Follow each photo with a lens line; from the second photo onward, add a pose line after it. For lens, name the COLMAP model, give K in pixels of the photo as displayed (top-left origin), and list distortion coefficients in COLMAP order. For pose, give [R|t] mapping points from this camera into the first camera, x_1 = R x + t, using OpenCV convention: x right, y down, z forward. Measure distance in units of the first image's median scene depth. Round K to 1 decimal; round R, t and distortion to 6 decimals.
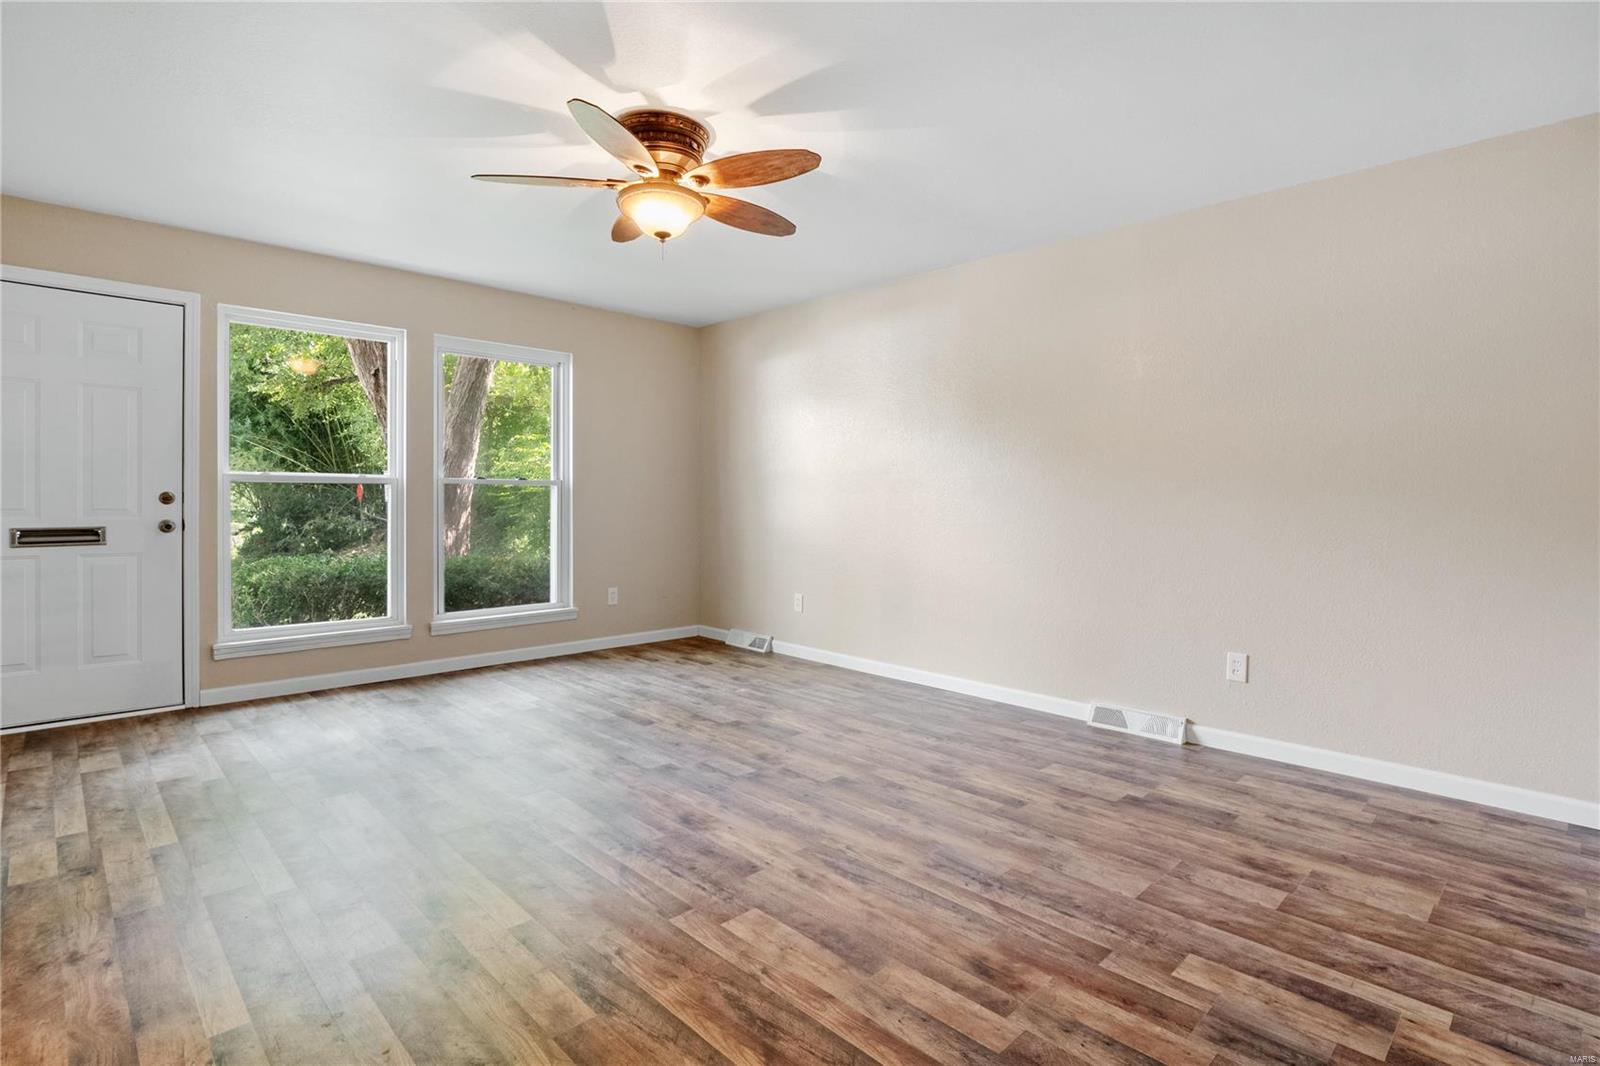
lens RADIAL K [[782.0, 0, 829.8], [0, 782.0, 504.1], [0, 0, 1]] dist [-0.003067, -0.001412]
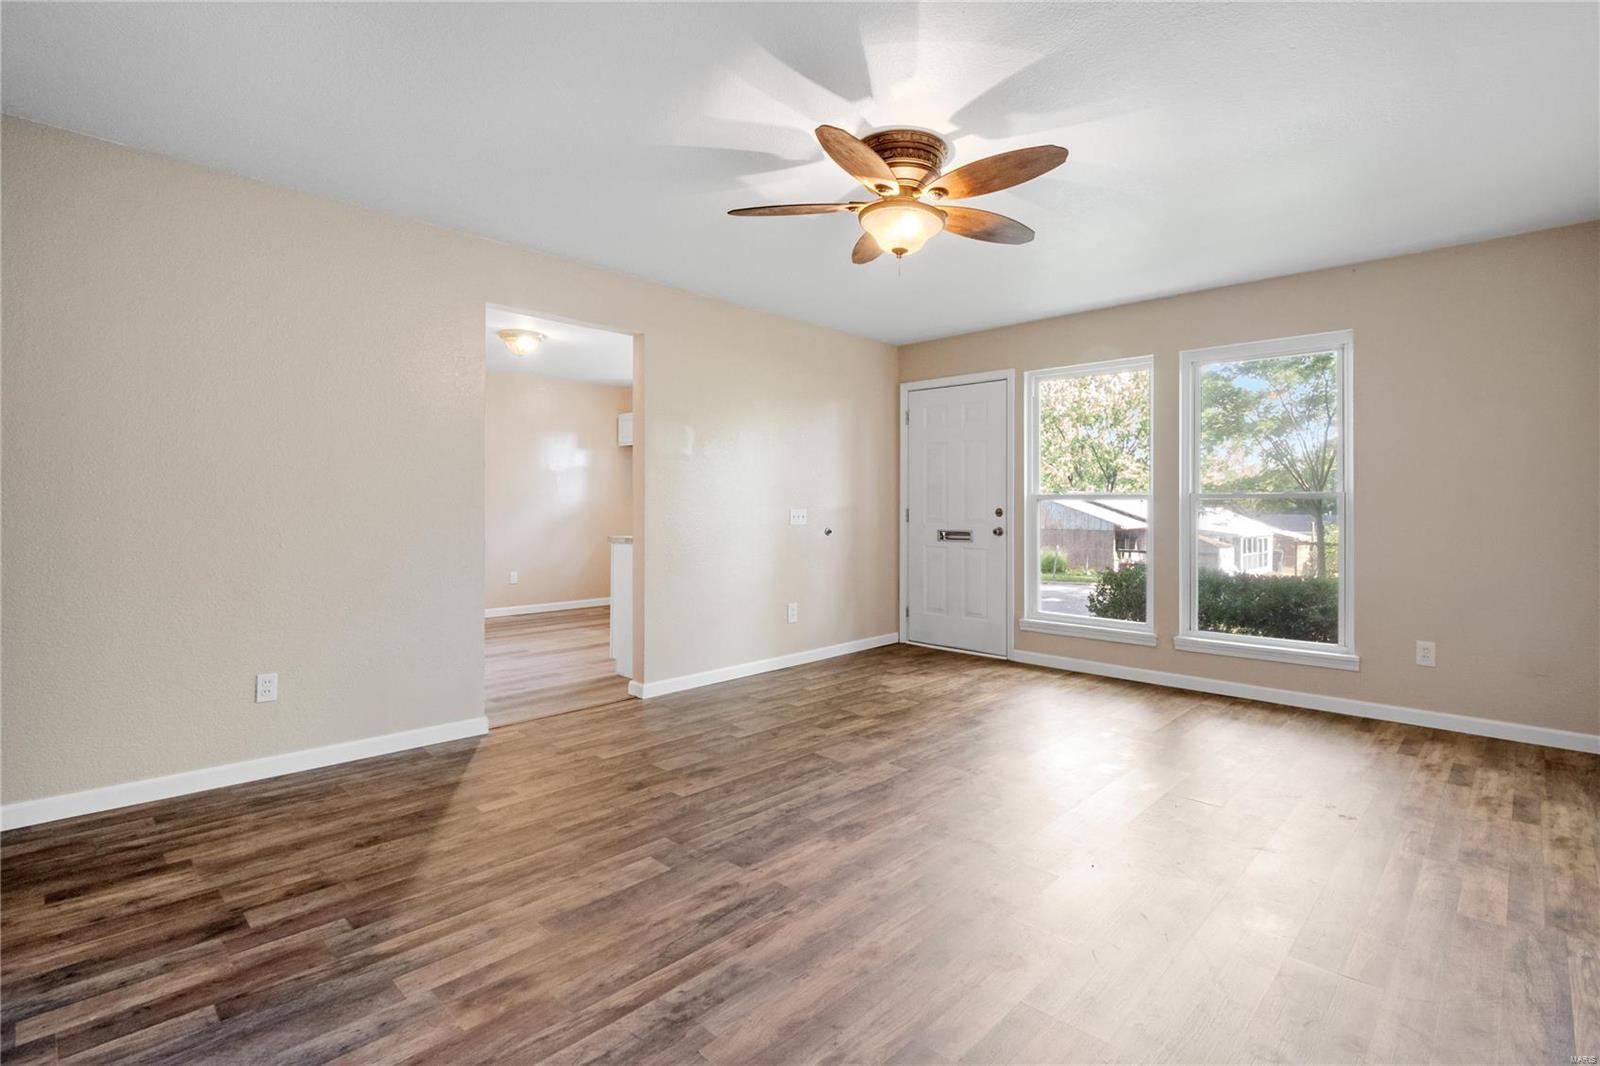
lens RADIAL K [[753.8, 0, 838.4], [0, 753.8, 508.8], [0, 0, 1]] dist [-0.002712, -0.000228]
pose [[0.033795, -0.002555, -0.999426, 0.756380], [-0.014522, 0.999890, -0.003047, -0.007272], [0.999323, 0.014617, 0.033754, 0.893139]]
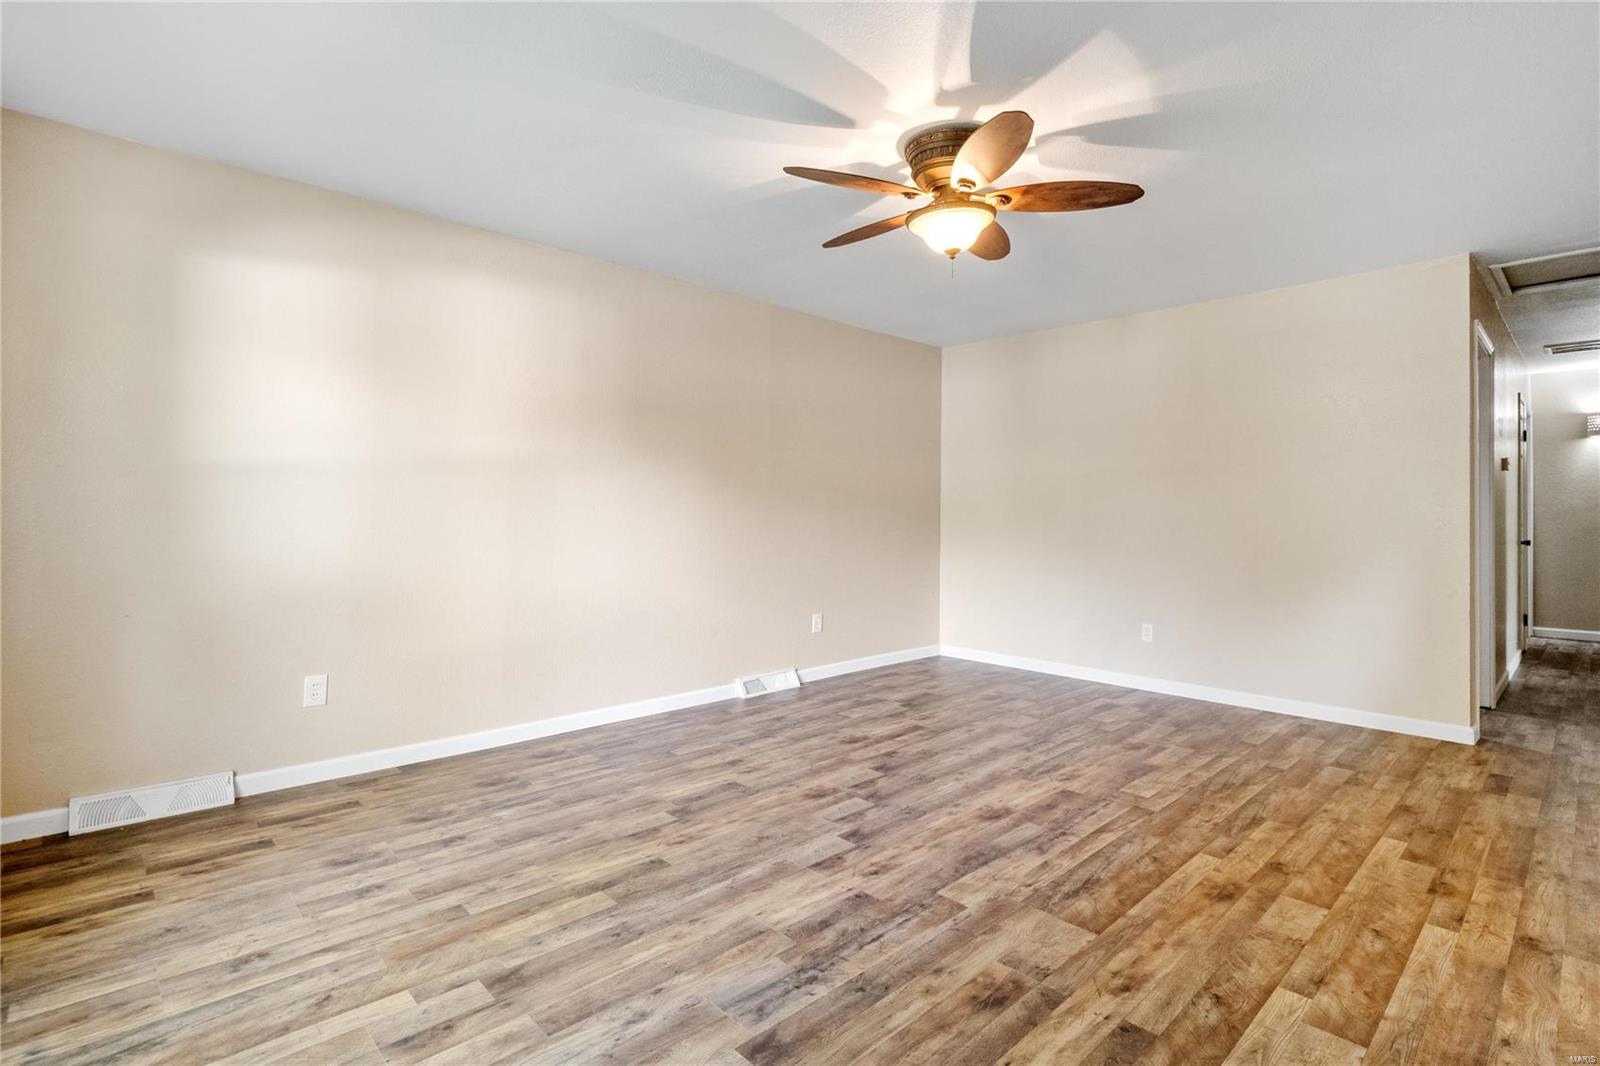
lens RADIAL K [[753.8, 0, 838.4], [0, 753.8, 508.8], [0, 0, 1]] dist [-0.002712, -0.000228]
pose [[0.014535, 0.001739, 0.999893, -1.162823], [0.003932, 0.999991, -0.001796, -0.020133], [-0.999887, 0.003958, 0.014528, 1.132172]]
